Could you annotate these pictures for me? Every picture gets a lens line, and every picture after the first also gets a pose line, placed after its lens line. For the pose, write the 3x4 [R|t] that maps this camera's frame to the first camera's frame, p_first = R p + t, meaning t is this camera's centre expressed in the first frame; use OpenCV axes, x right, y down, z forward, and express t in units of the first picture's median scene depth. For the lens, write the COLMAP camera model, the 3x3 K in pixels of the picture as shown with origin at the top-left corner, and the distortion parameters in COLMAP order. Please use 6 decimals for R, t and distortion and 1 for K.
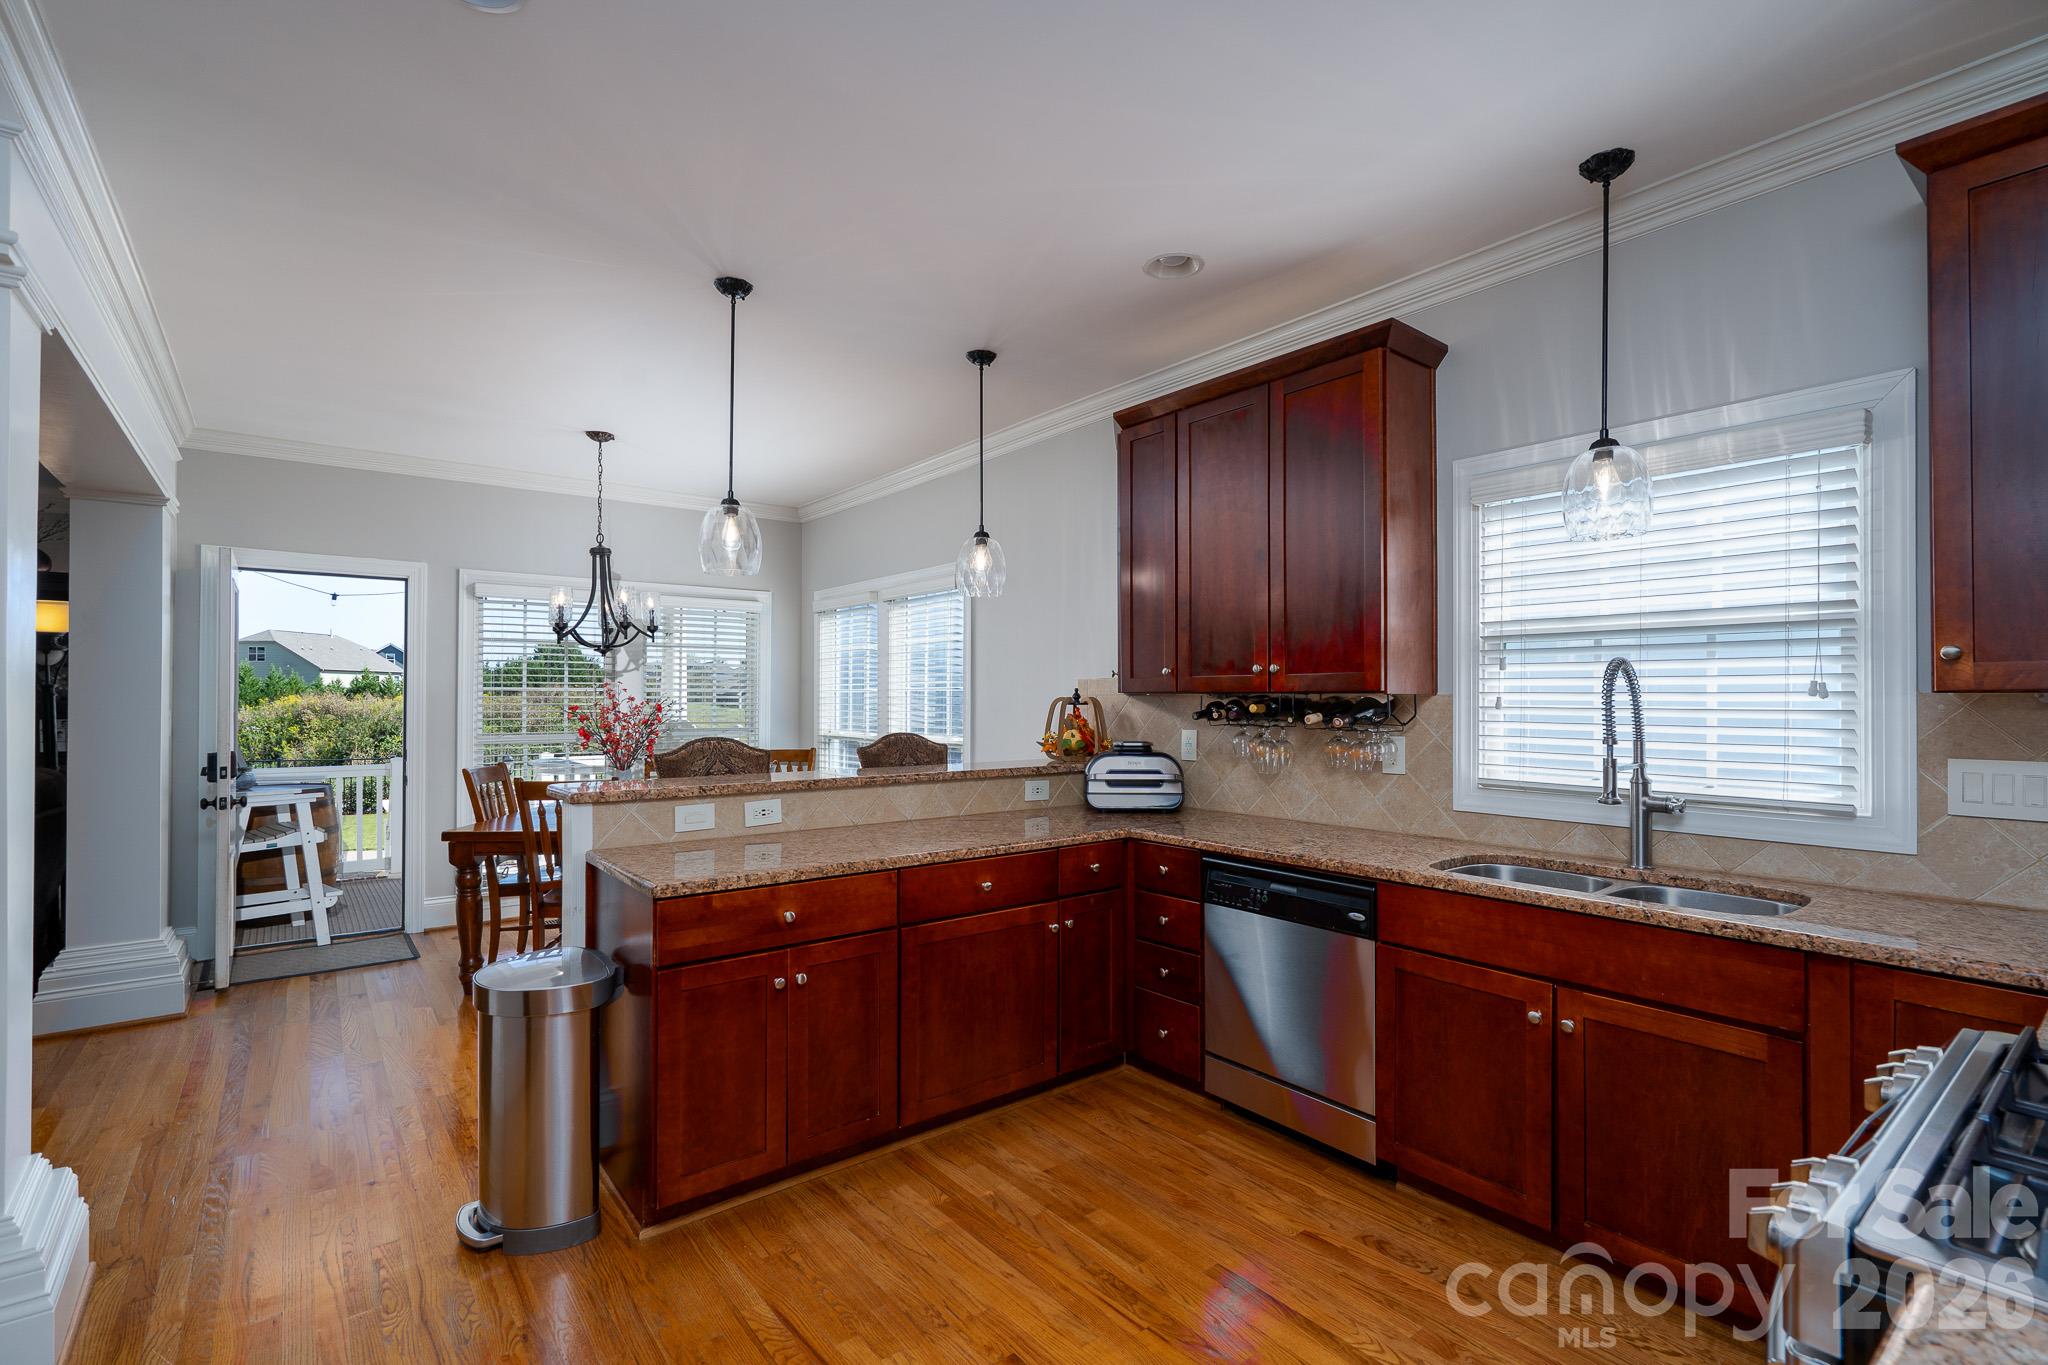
lens RADIAL K [[935.7, 0, 1017.0], [0, 935.7, 683.7], [0, 0, 1]] dist [-0.003320, 0.001578]
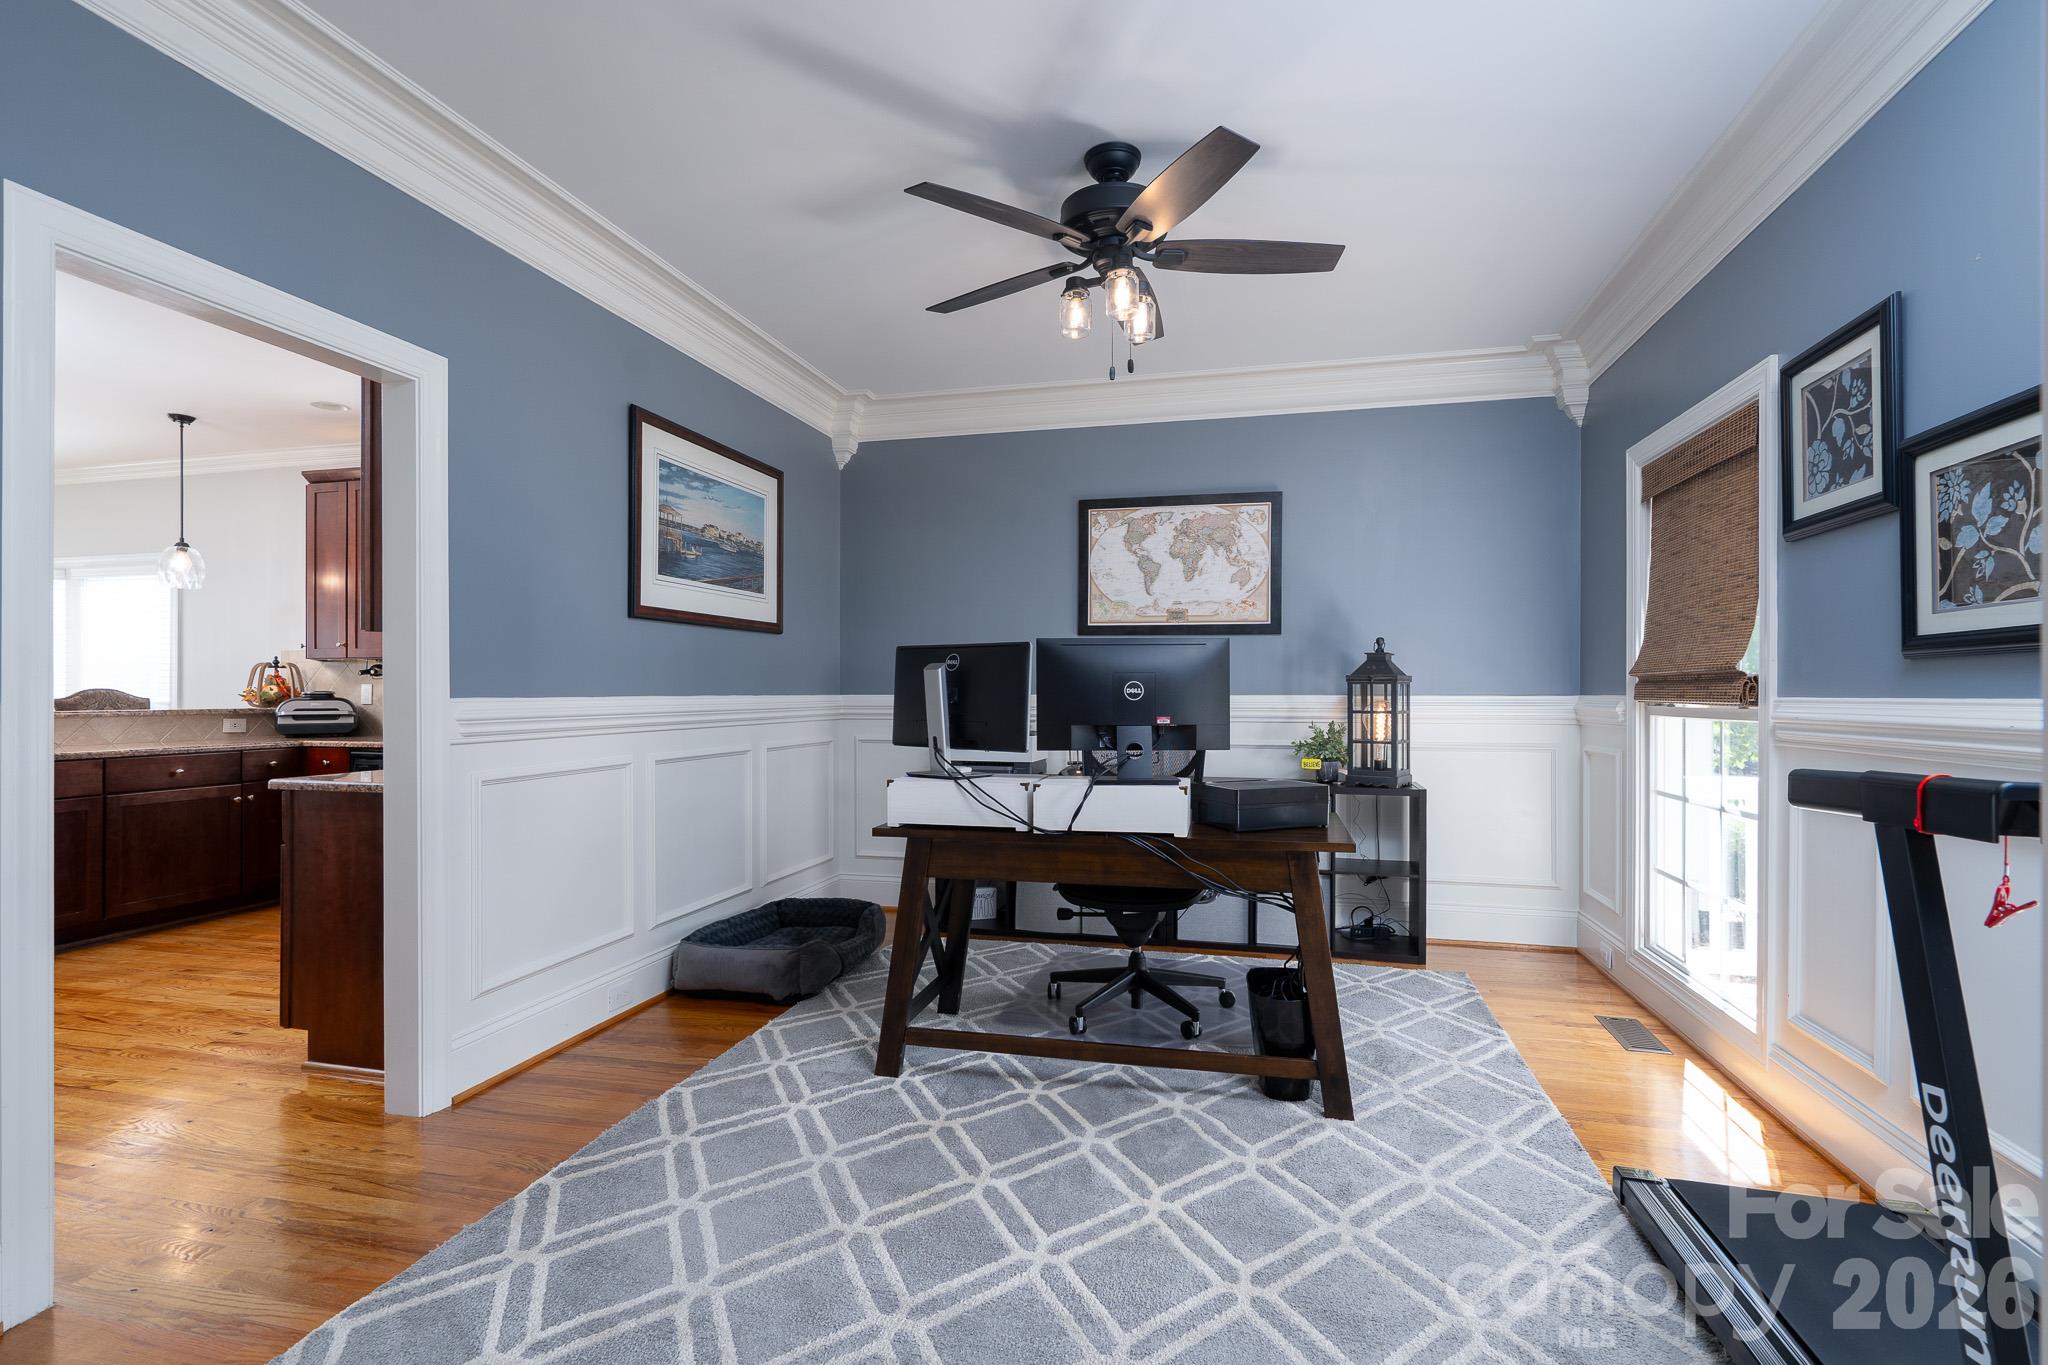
lens RADIAL K [[935.7, 0, 1024.5], [0, 935.7, 695.3], [0, 0, 1]] dist [-0.003320, 0.001578]
pose [[0.786954, 0.001237, 0.617010, 0.094146], [-0.009581, 0.999902, 0.010215, 0.044089], [-0.616937, -0.013950, 0.786889, -0.910372]]
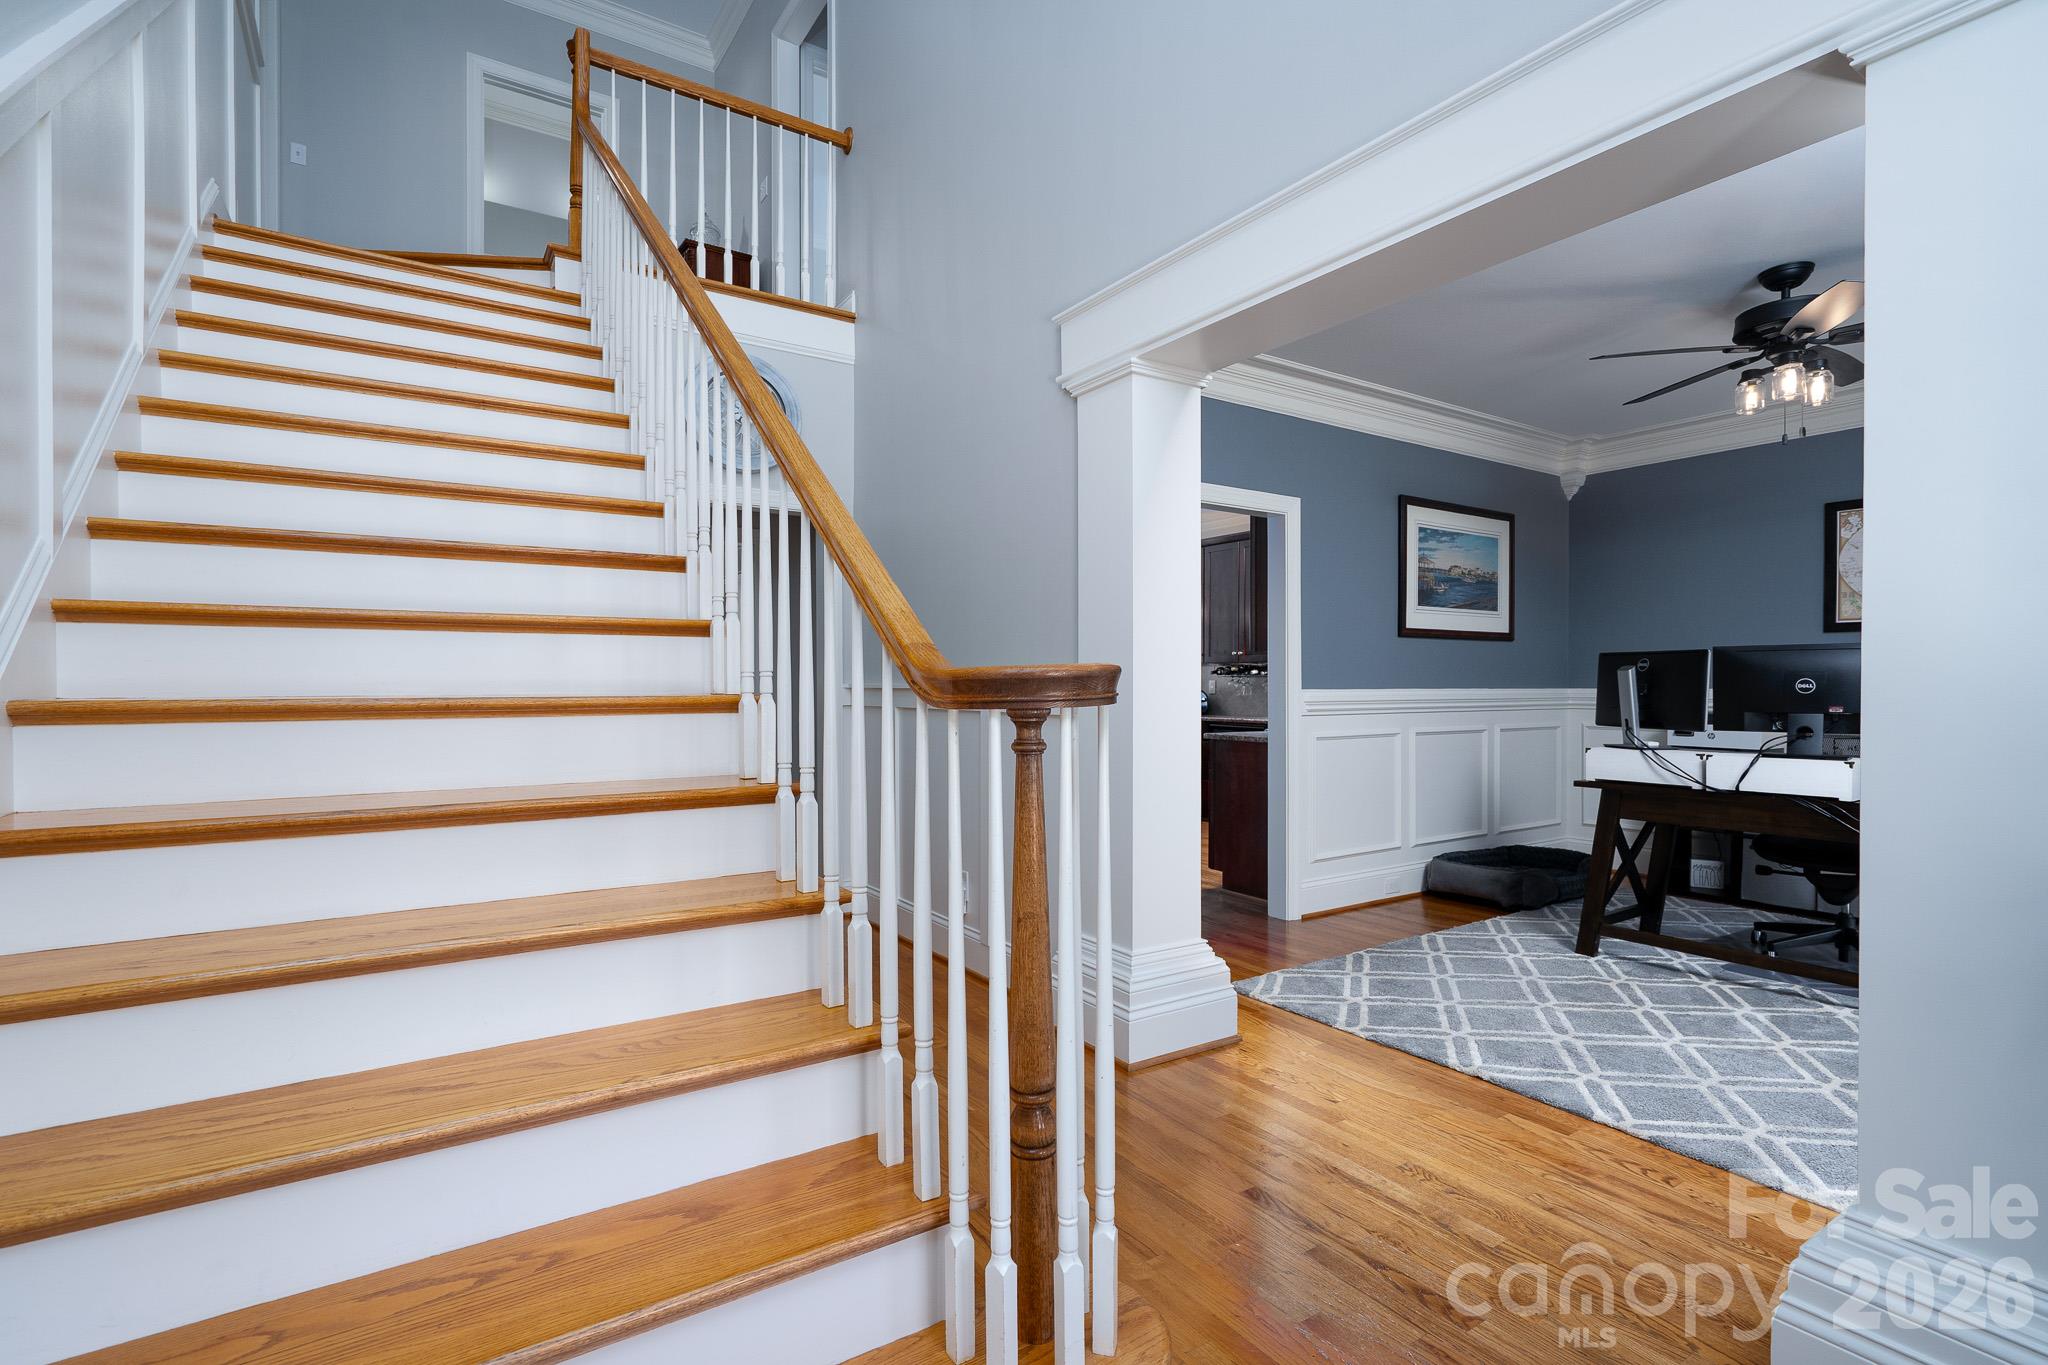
lens RADIAL K [[935.7, 0, 1004.5], [0, 935.7, 686.2], [0, 0, 1]] dist [-0.003320, 0.001578]
pose [[0.994414, 0.003942, -0.105478, -0.082718], [-0.002621, 0.999916, 0.012660, 0.037816], [0.105519, -0.012313, 0.994341, -1.396969]]
